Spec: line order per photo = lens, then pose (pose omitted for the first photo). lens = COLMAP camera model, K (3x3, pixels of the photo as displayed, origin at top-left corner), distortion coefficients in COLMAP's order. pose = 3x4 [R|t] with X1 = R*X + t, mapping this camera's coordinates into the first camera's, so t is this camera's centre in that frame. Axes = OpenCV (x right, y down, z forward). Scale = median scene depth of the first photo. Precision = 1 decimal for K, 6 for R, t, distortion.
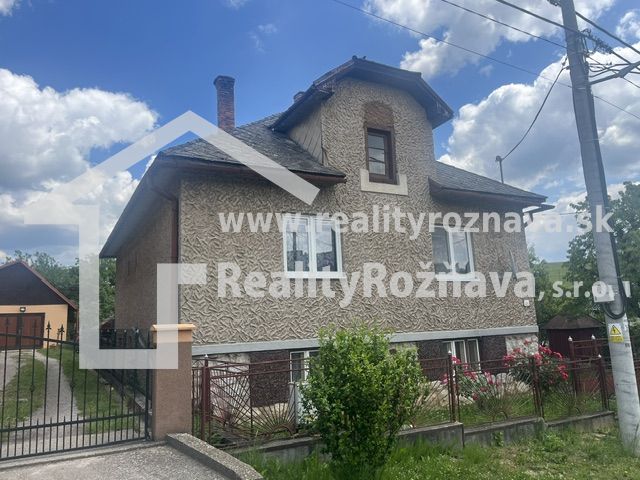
lens RADIAL K [[478.6, 0, 318.9], [0, 478.6, 234.8], [0, 0, 1]] dist [0.057140, -0.086521]
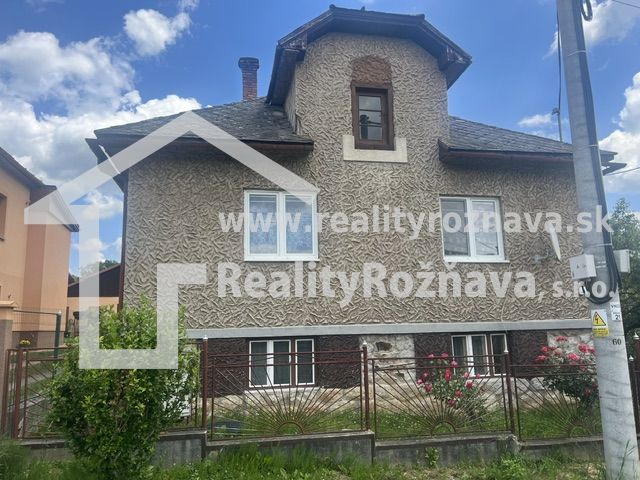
lens RADIAL K [[480.8, 0, 320.0], [0, 480.8, 240.0], [0, 0, 1]] dist [0.056683, -0.087290]
pose [[0.956060, -0.031495, -0.291475, 0.294027], [0.036885, 0.999235, 0.013014, 0.039645], [0.290842, -0.023193, 0.956490, 0.145561]]
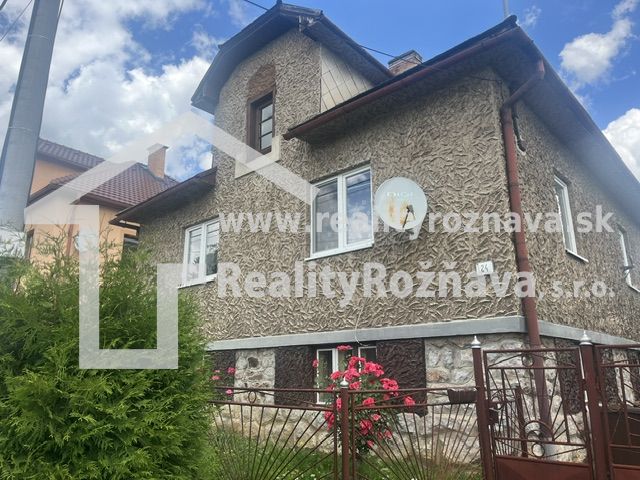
lens RADIAL K [[480.8, 0, 320.0], [0, 480.8, 240.0], [0, 0, 1]] dist [0.056683, -0.087290]
pose [[0.328147, -0.216291, -0.919531, 0.925611], [0.156397, 0.972439, -0.172923, 0.195941], [0.931590, -0.087068, 0.352930, 0.804327]]
